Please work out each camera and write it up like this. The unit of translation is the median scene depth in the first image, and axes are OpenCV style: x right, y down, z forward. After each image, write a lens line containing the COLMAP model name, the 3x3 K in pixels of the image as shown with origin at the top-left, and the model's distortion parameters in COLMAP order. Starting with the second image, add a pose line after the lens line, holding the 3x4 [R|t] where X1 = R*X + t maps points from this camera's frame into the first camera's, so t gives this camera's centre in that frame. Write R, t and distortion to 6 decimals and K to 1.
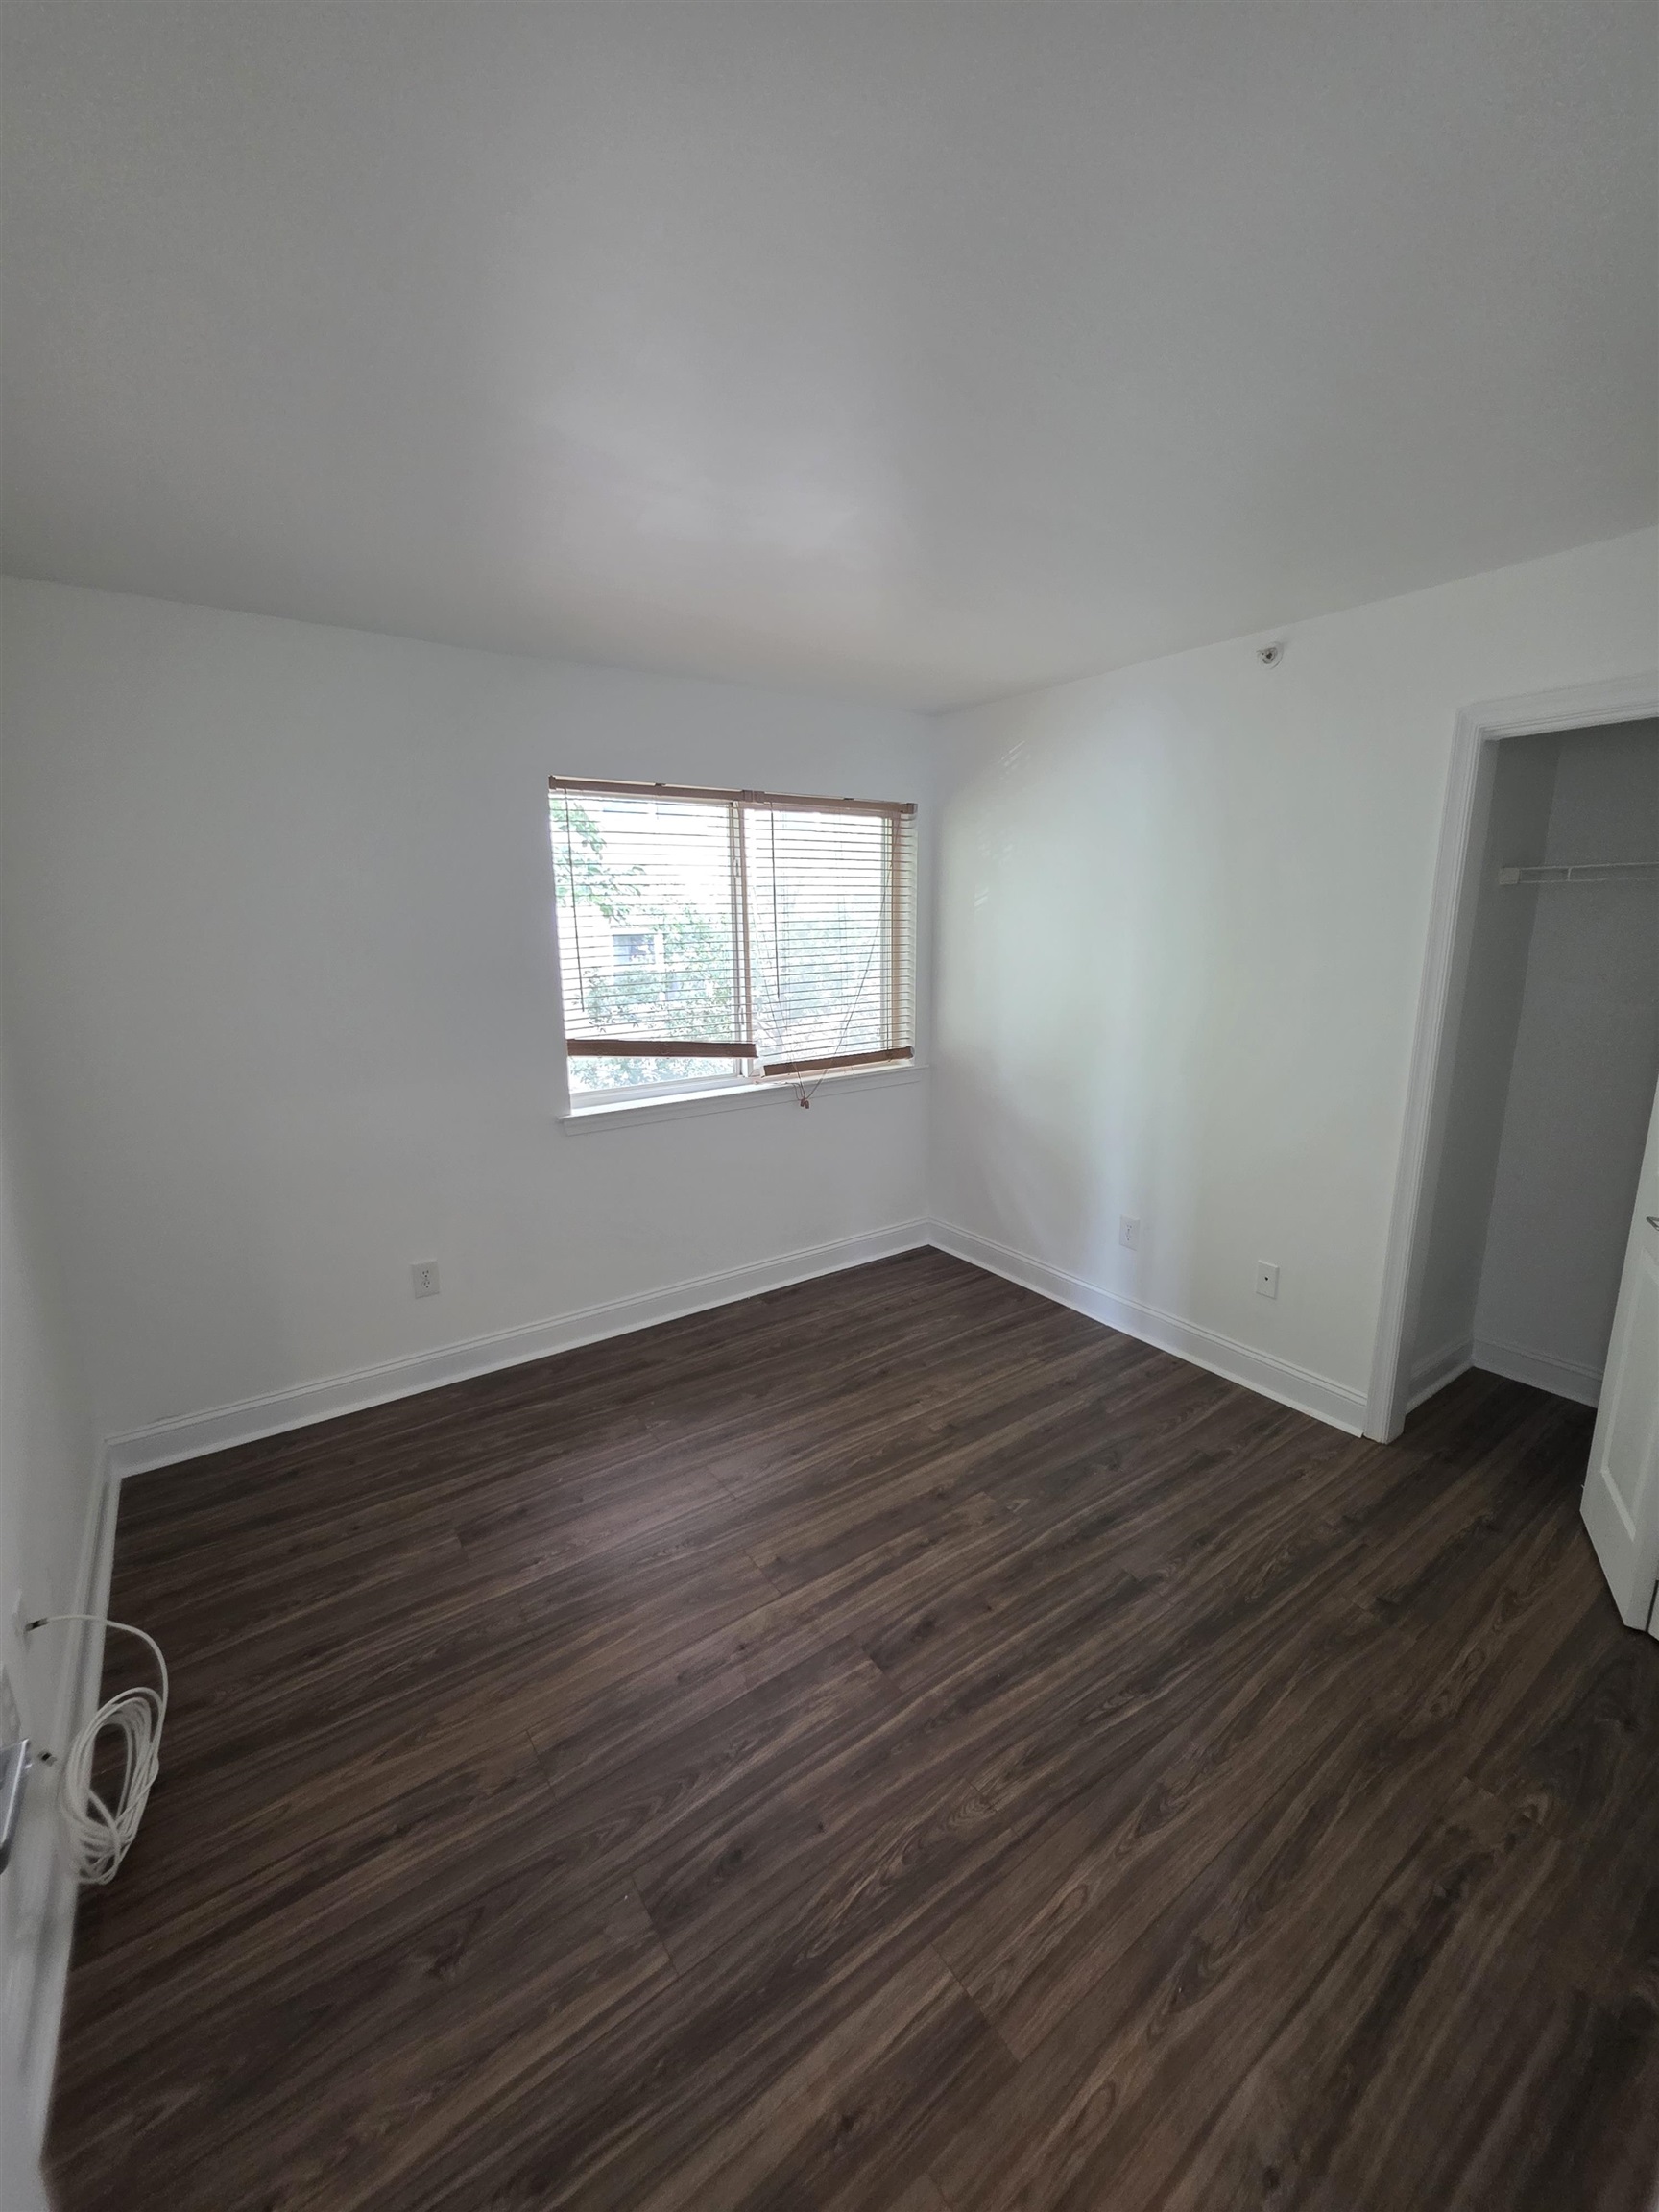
lens RADIAL K [[892.9, 0, 812.5], [0, 892.9, 1116.3], [0, 0, 1]] dist [-0.001363, -0.000494]
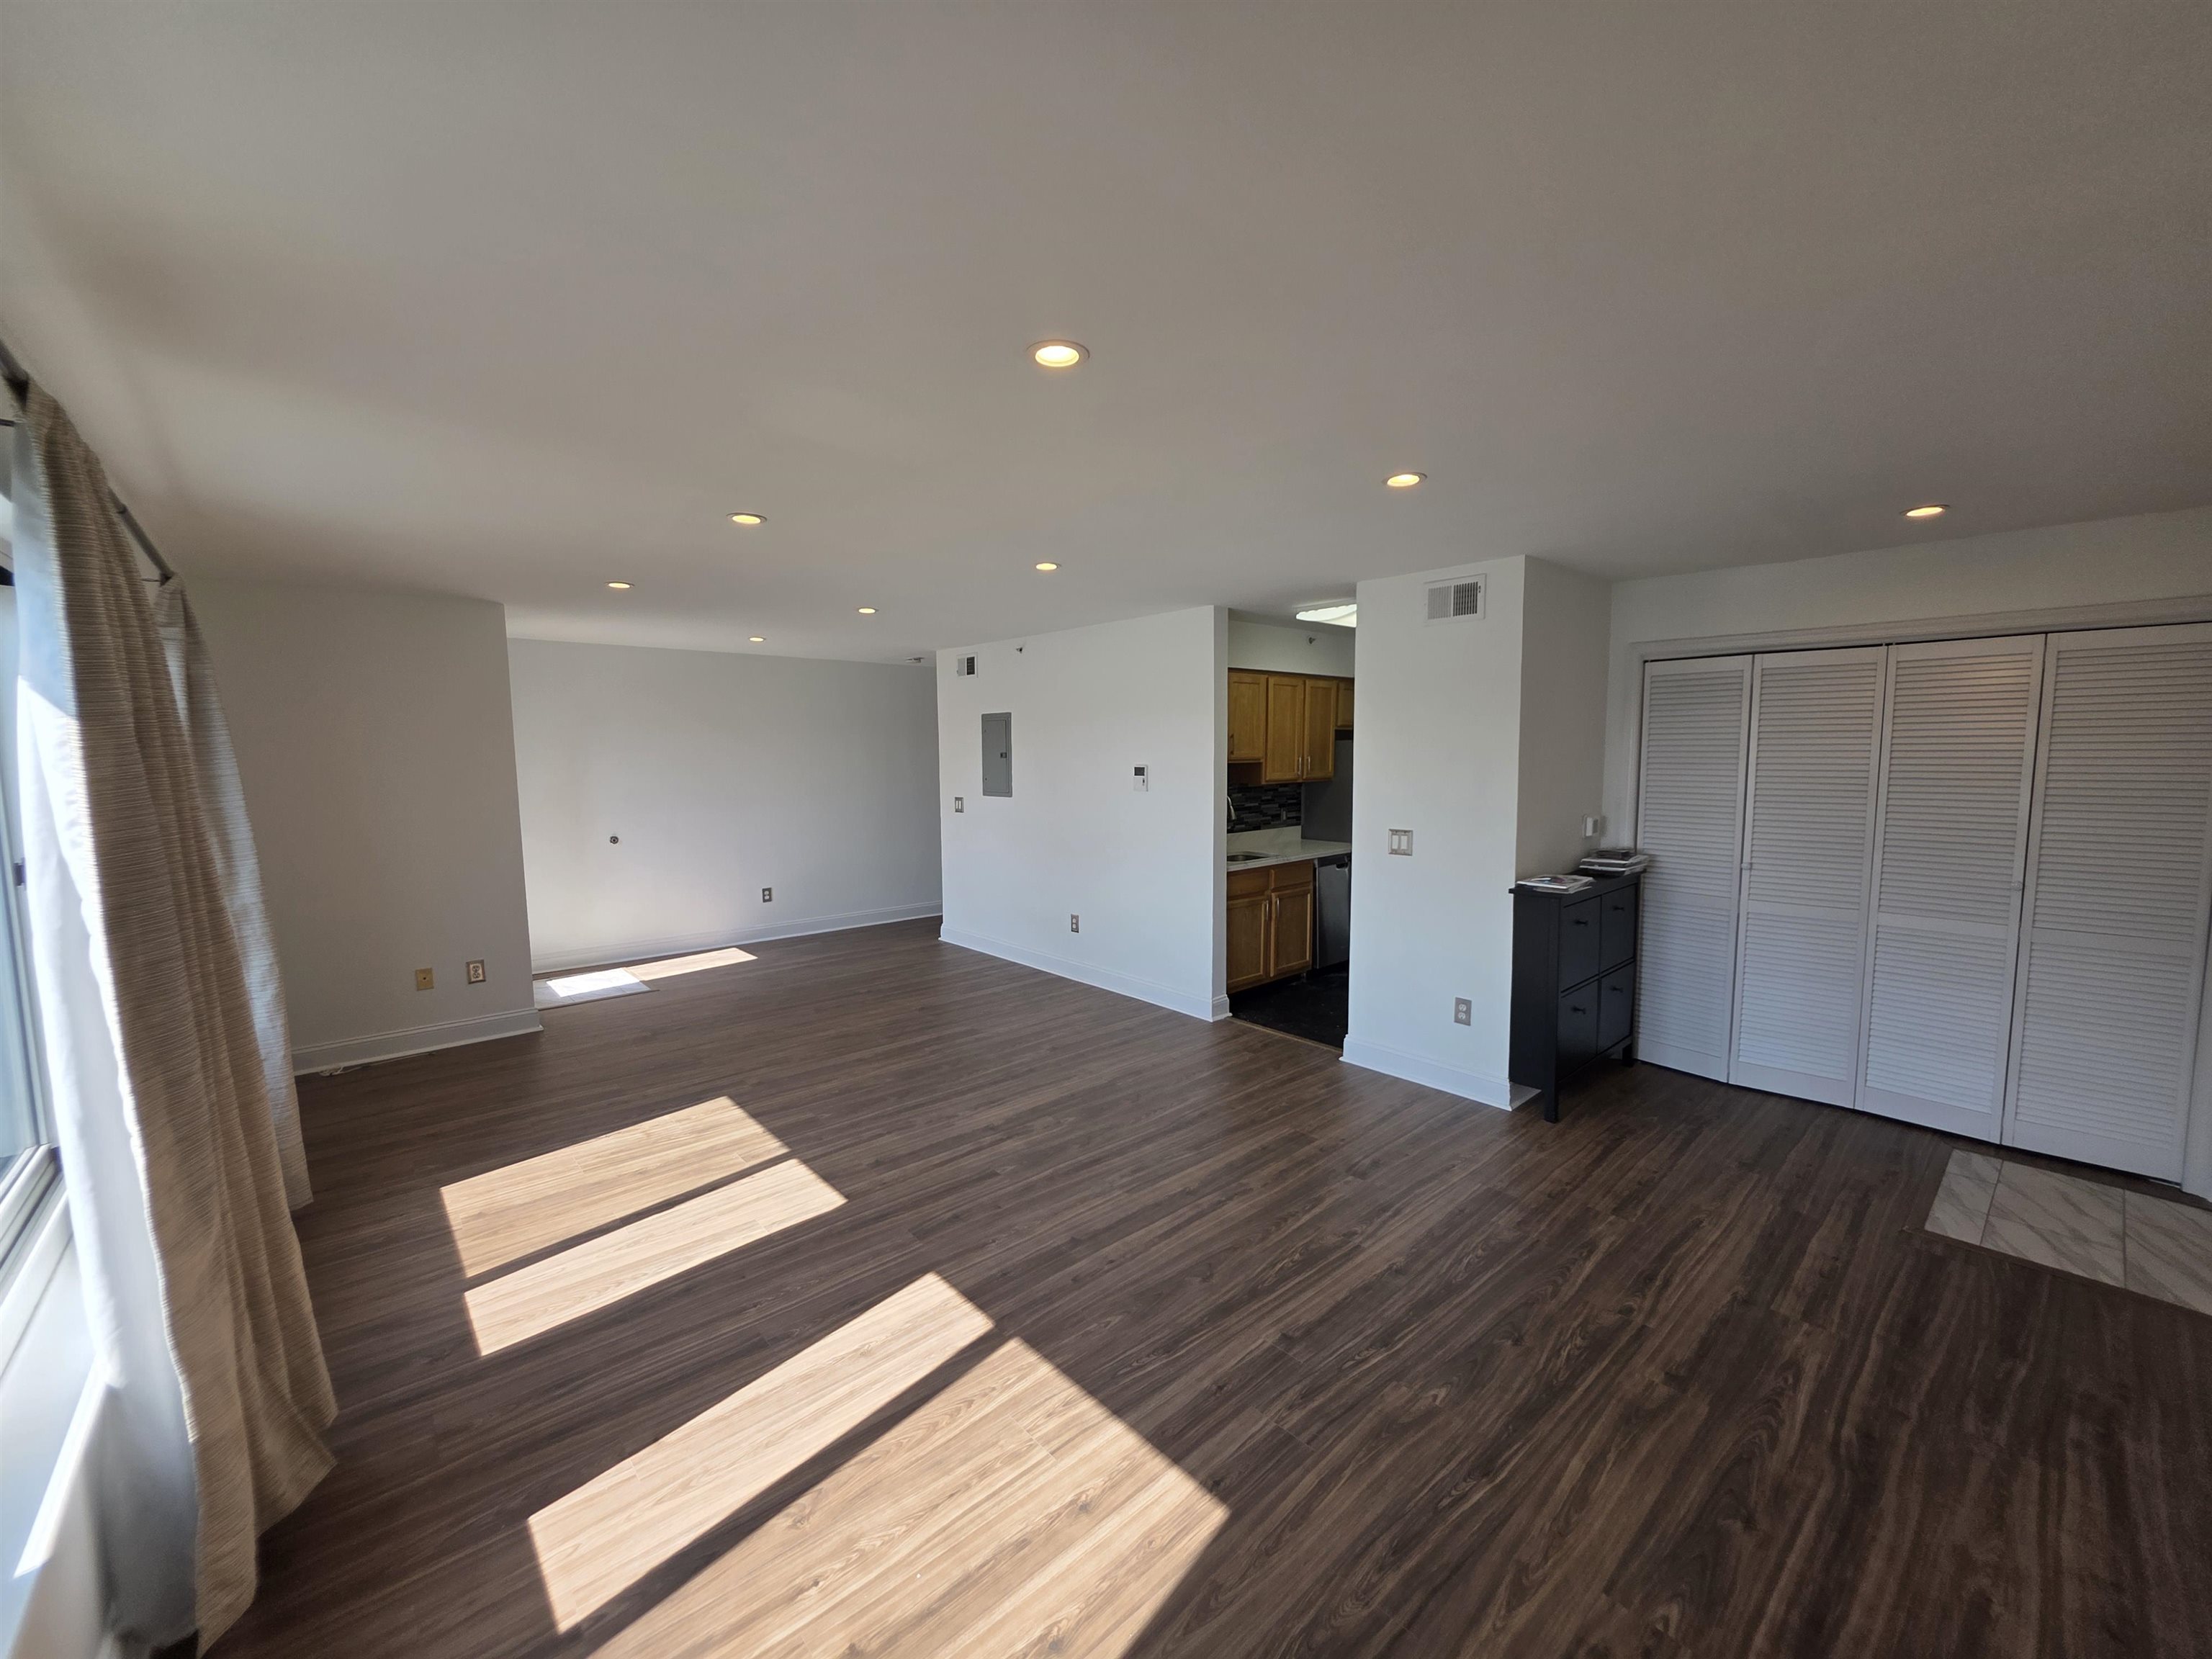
lens RADIAL K [[892.9, 0, 1102.6], [0, 892.9, 834.4], [0, 0, 1]] dist [-0.001363, -0.000494]
pose [[0.993171, -0.011396, 0.116108, -0.193425], [0.027093, 0.990539, -0.134529, 0.022207], [-0.113477, 0.136756, 0.984084, -0.092593]]
